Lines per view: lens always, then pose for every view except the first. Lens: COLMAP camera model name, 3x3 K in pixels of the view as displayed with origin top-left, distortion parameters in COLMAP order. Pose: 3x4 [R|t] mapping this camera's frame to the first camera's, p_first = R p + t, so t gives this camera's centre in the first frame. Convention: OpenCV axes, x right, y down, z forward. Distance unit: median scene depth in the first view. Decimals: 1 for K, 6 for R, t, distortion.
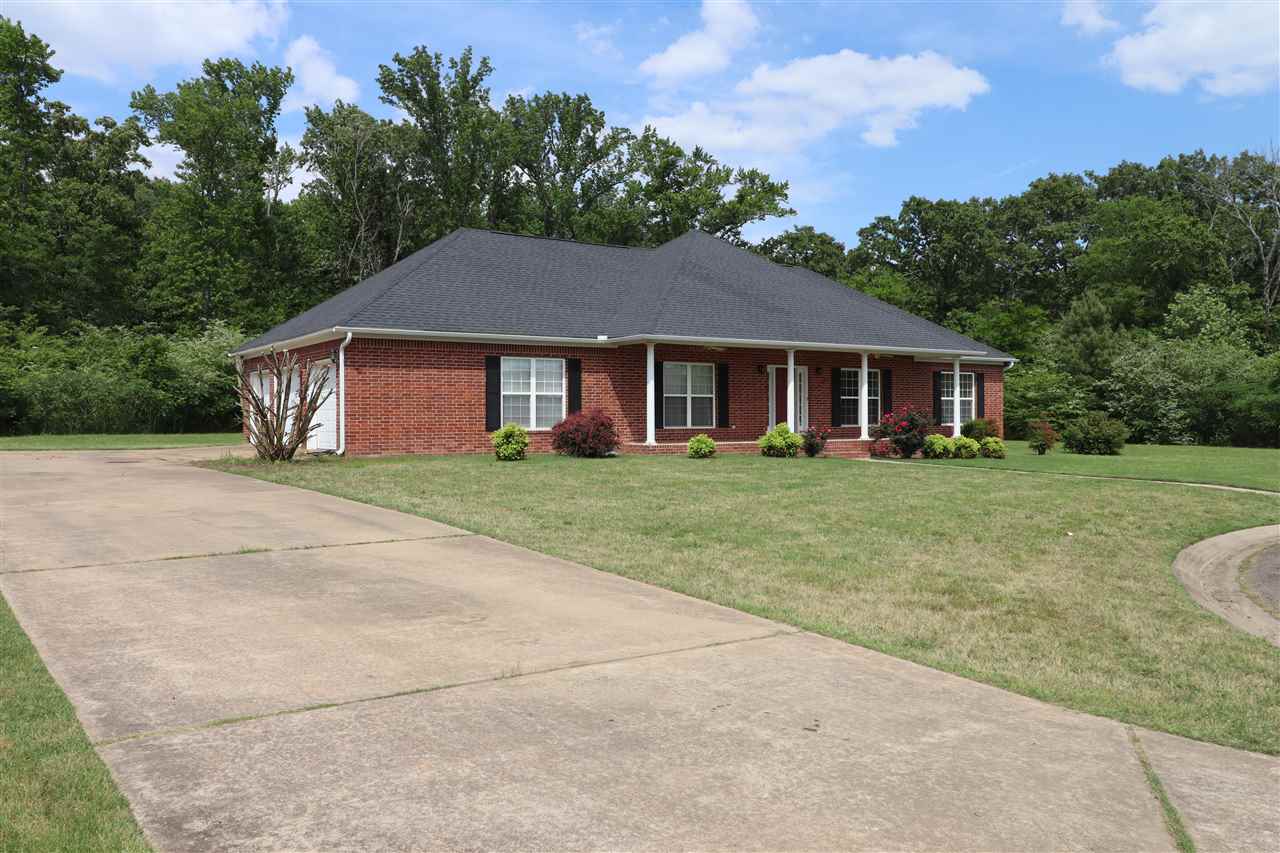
lens RADIAL K [[987.6, 0, 634.3], [0, 987.6, 430.6], [0, 0, 1]] dist [0.010753, 0.007406]
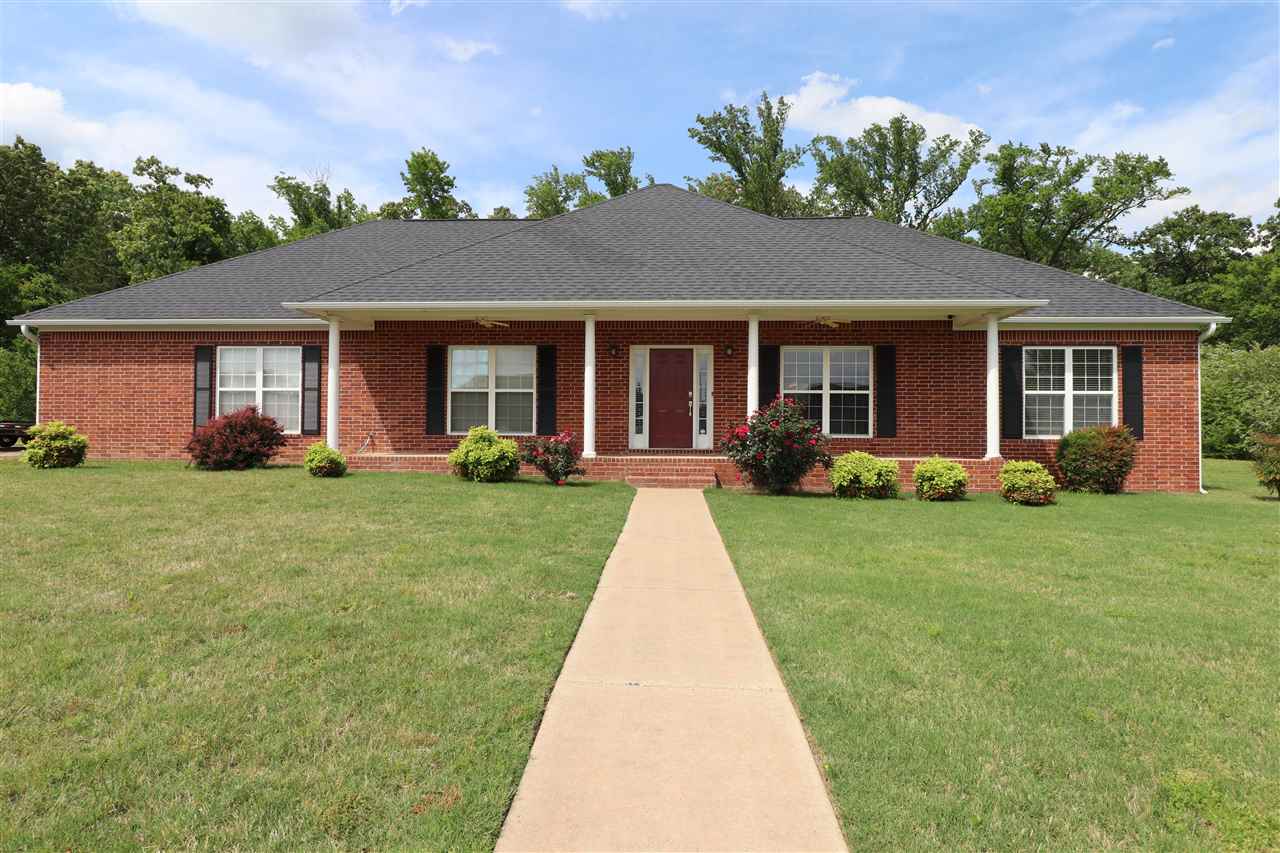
lens RADIAL K [[710.5, 0, 640.0], [0, 710.5, 426.5], [0, 0, 1]] dist [0.001125, 0.000833]
pose [[0.801874, 0.009697, -0.597415, 0.387196], [-0.016387, 0.999849, -0.005766, -0.006149], [0.597268, 0.014413, 0.801912, 0.538496]]
